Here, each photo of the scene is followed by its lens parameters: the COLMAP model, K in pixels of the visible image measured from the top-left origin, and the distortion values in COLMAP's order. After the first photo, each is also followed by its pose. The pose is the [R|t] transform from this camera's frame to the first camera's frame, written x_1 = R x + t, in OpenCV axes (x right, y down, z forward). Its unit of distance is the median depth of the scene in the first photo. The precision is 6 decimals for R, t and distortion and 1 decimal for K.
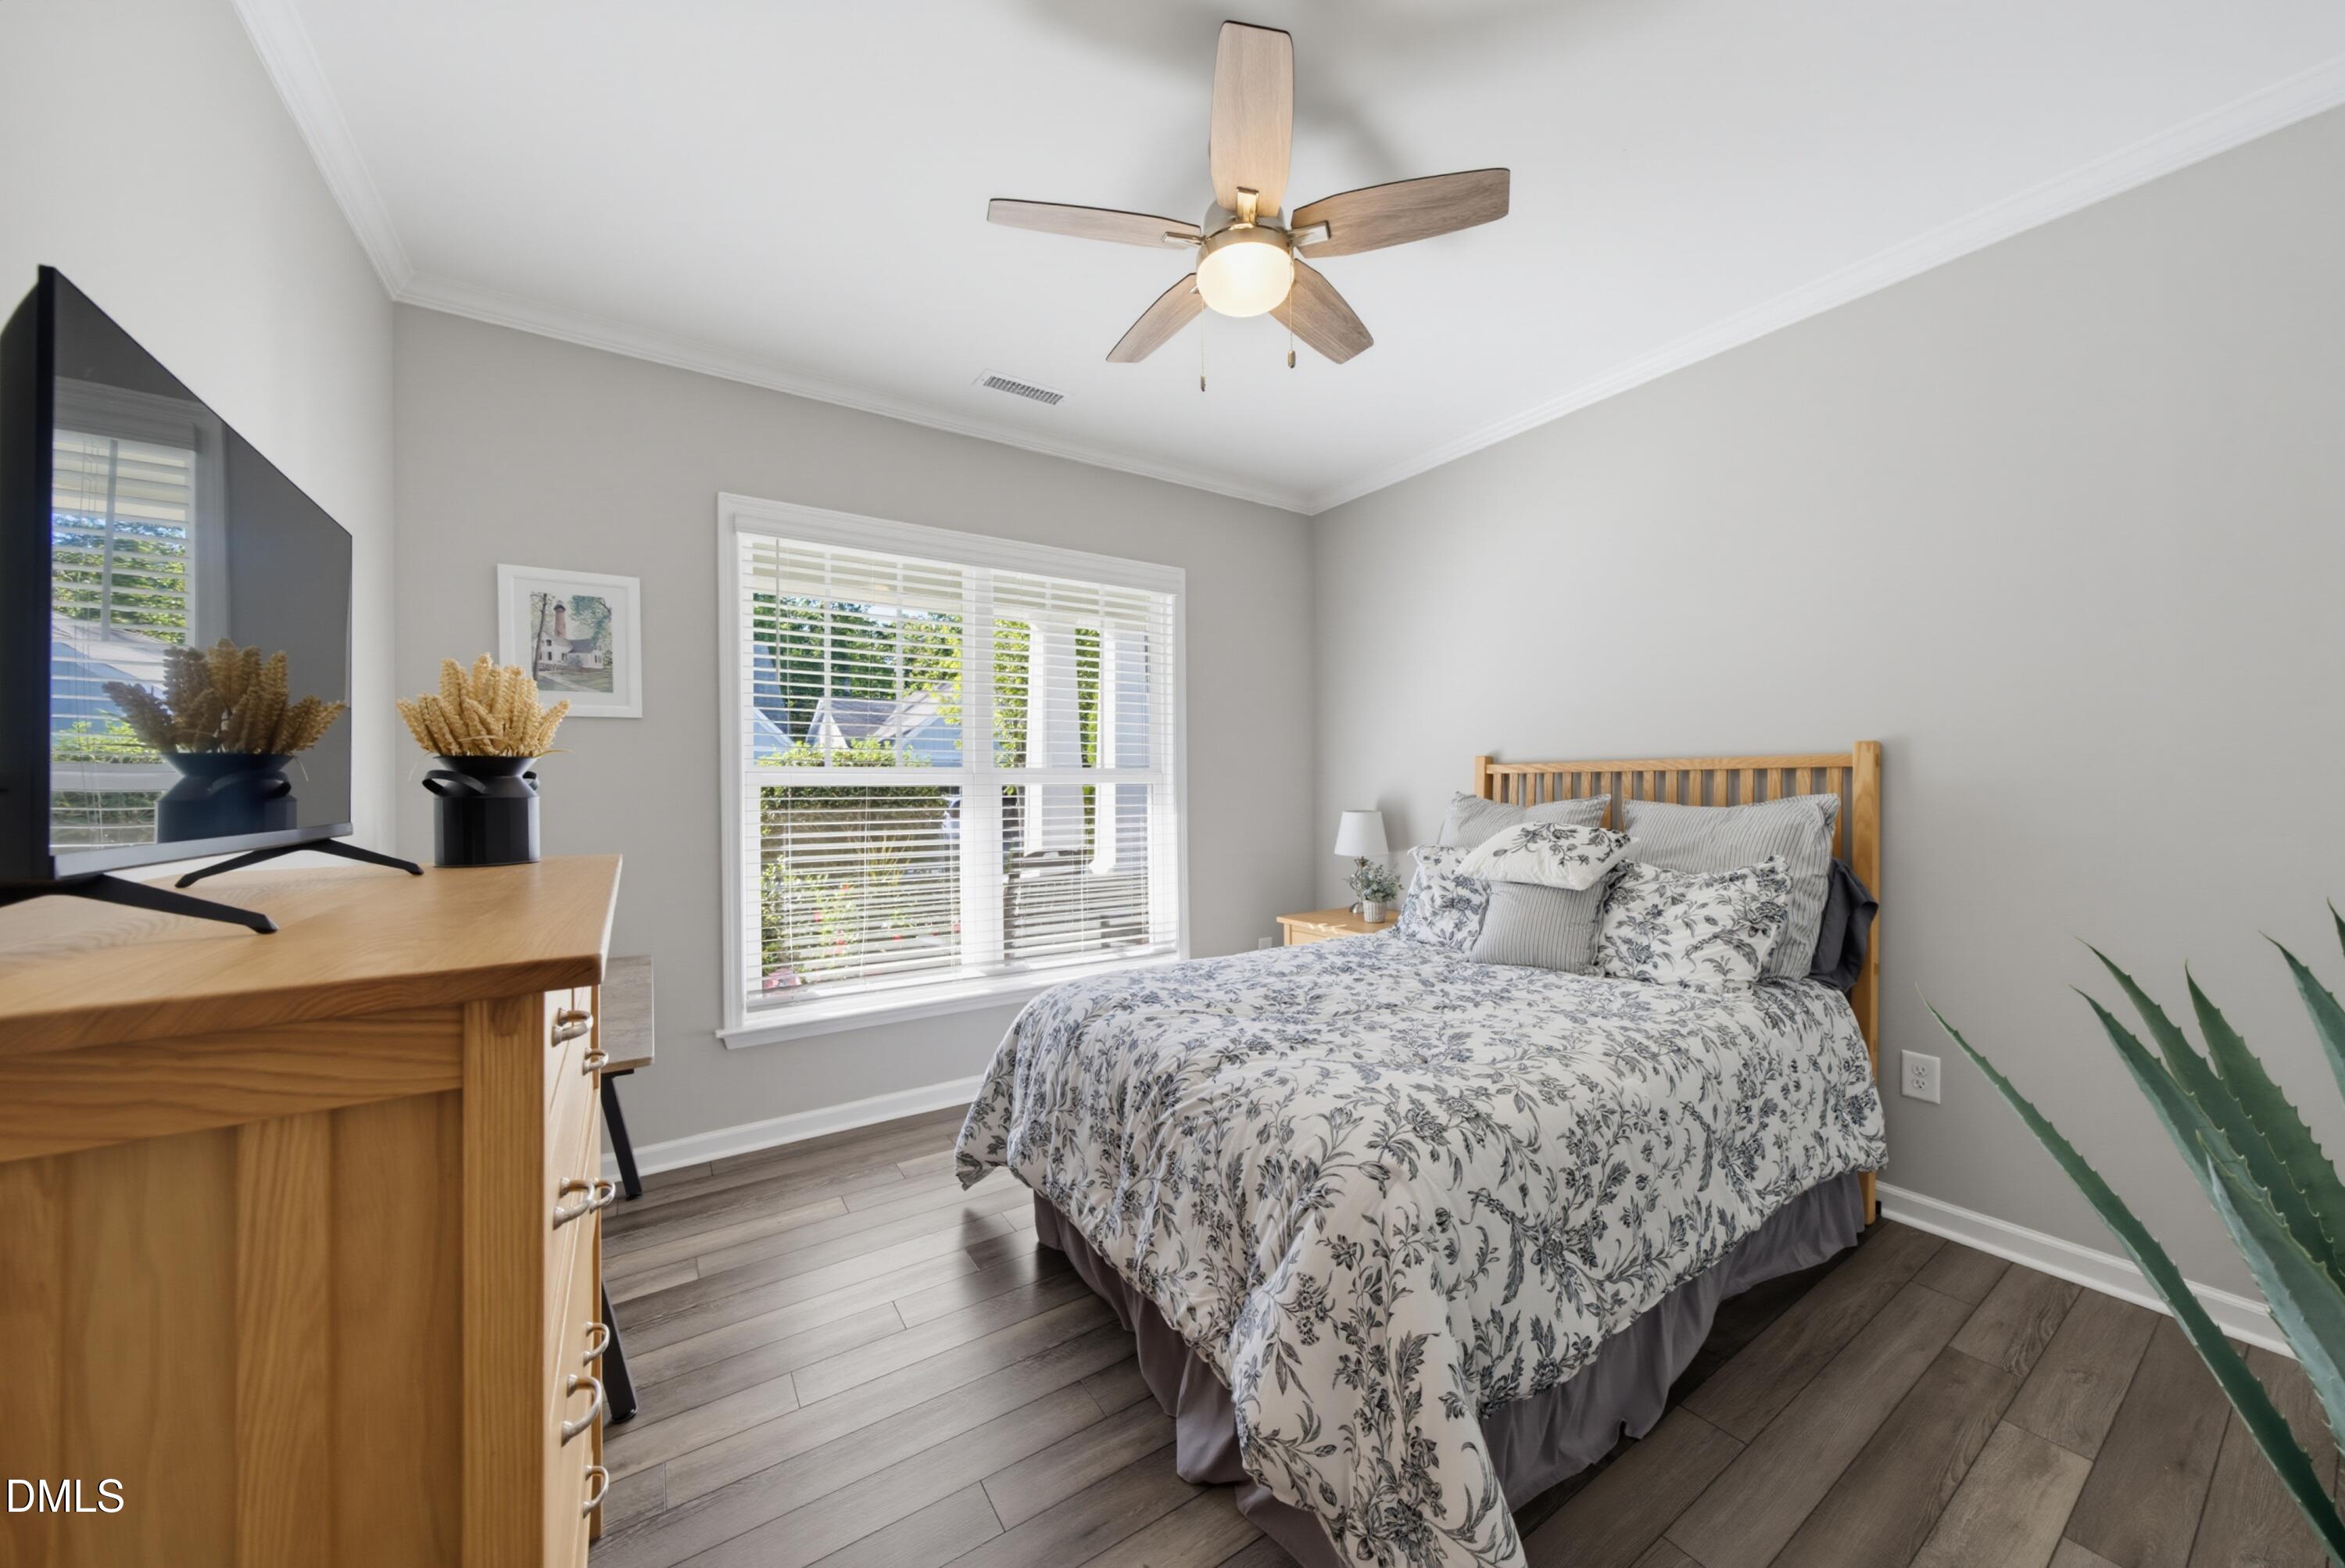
lens RADIAL K [[808.0, 0, 1186.3], [0, 808.0, 768.5], [0, 0, 1]] dist [-0.001018, 0.000118]
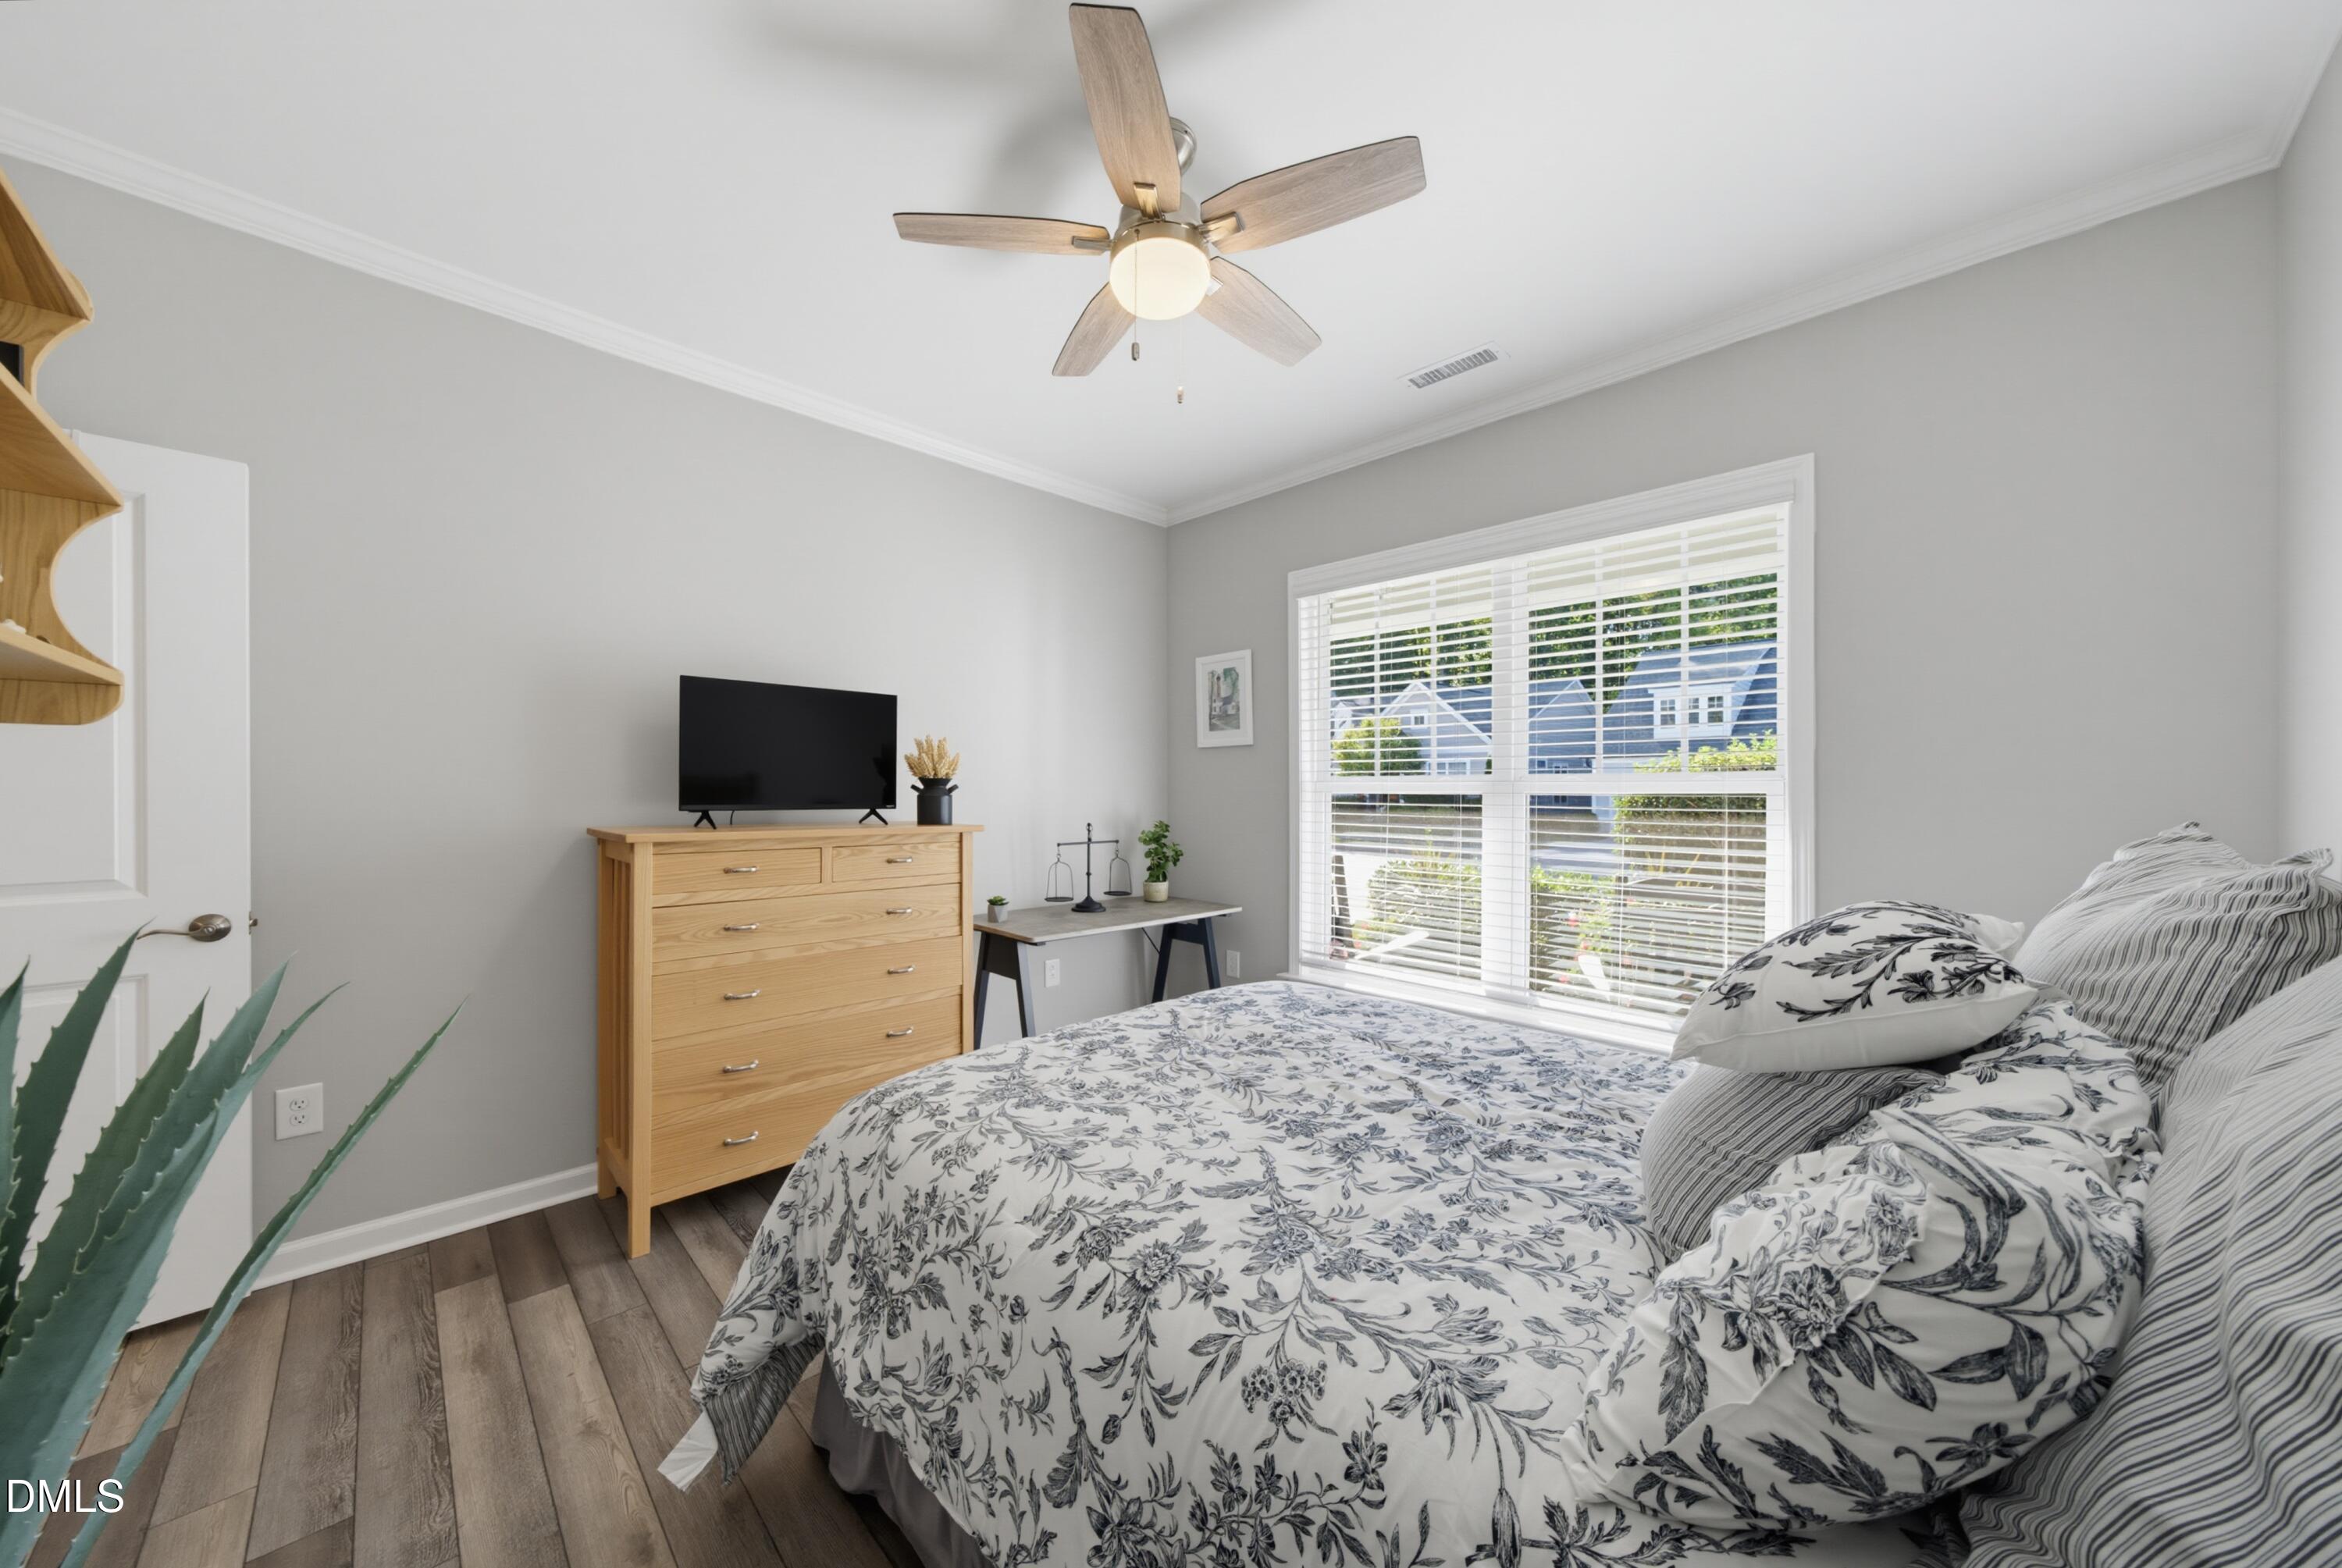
lens RADIAL K [[806.9, 0, 1184.8], [0, 806.9, 768.5], [0, 0, 1]] dist [-0.001018, 0.000118]
pose [[0.165576, -0.032545, -0.985660, 0.785906], [0.015865, 0.999414, -0.030334, 0.022979], [0.986069, -0.010615, 0.165995, 0.715528]]
